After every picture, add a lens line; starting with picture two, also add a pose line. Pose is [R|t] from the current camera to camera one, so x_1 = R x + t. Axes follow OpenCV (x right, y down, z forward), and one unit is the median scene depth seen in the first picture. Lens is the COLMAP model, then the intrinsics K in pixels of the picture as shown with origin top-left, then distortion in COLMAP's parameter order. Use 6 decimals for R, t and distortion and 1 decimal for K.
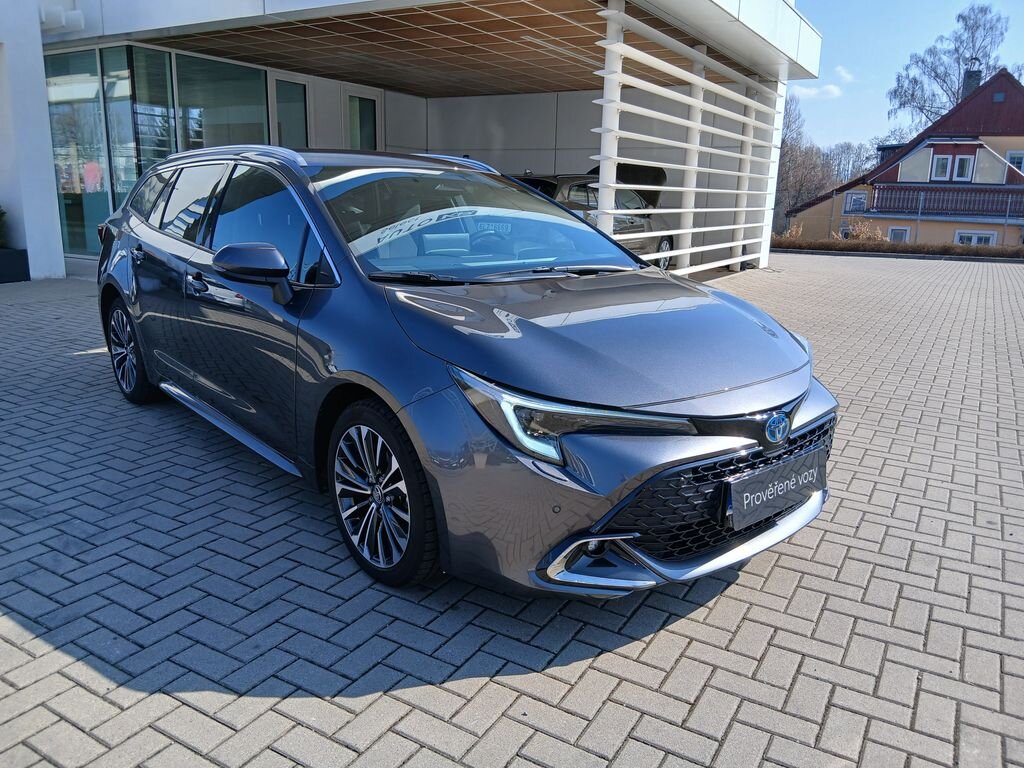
lens RADIAL K [[774.8, 0, 516.2], [0, 774.8, 381.4], [0, 0, 1]] dist [0.127941, -0.222560]
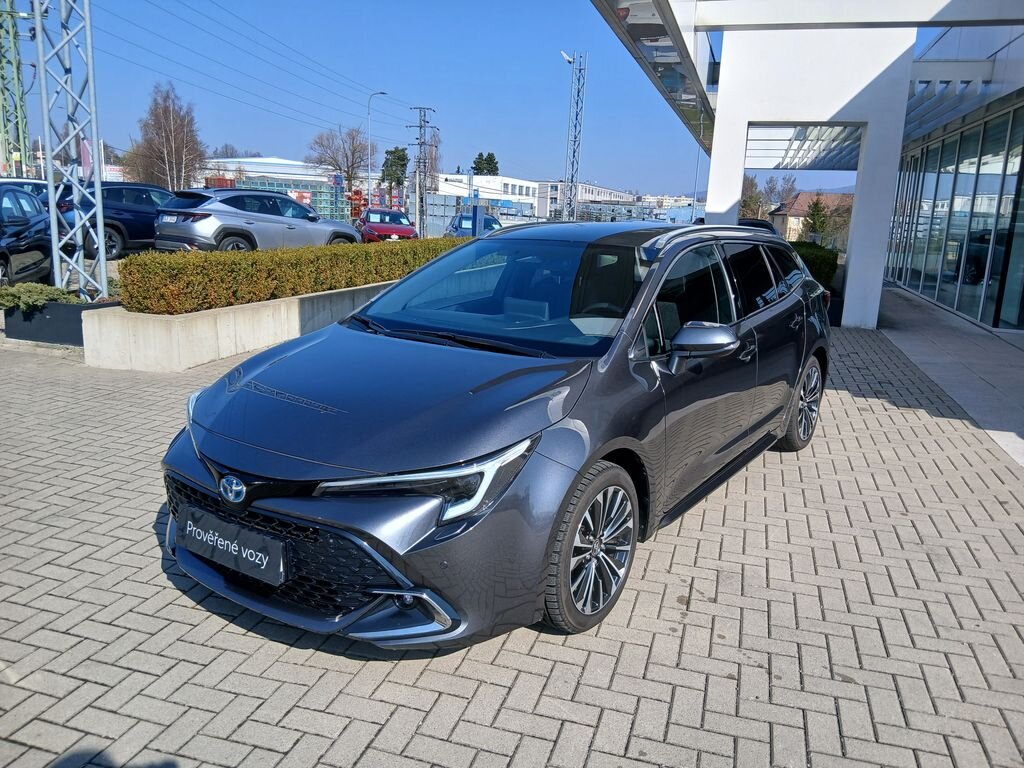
lens RADIAL K [[781.3, 0, 516.8], [0, 781.3, 369.2], [0, 0, 1]] dist [0.093179, -0.155734]
pose [[0.232796, 0.181095, -0.955516, 1.046130], [-0.258013, 0.958803, 0.118857, -0.239611], [0.937676, 0.218866, 0.269930, 0.757374]]
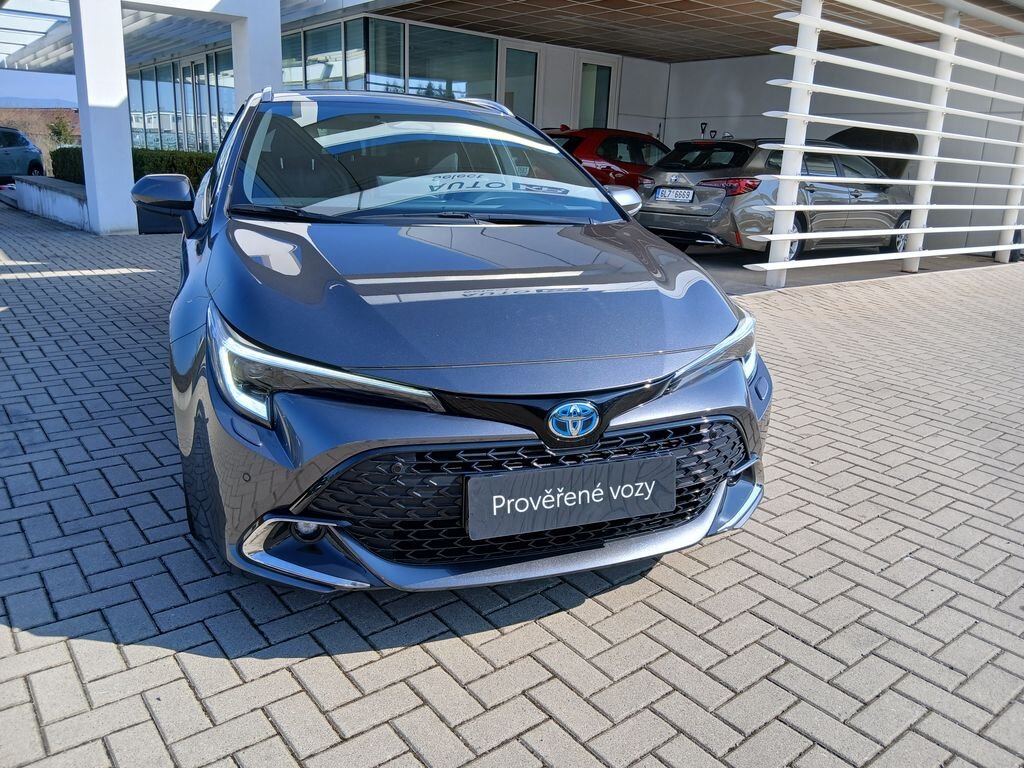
lens RADIAL K [[781.3, 0, 516.8], [0, 781.3, 369.2], [0, 0, 1]] dist [0.093179, -0.155734]
pose [[0.932531, 0.105525, -0.345326, 0.396435], [-0.101569, 0.994389, 0.029585, -0.005635], [0.346510, 0.007486, 0.938016, 0.187697]]
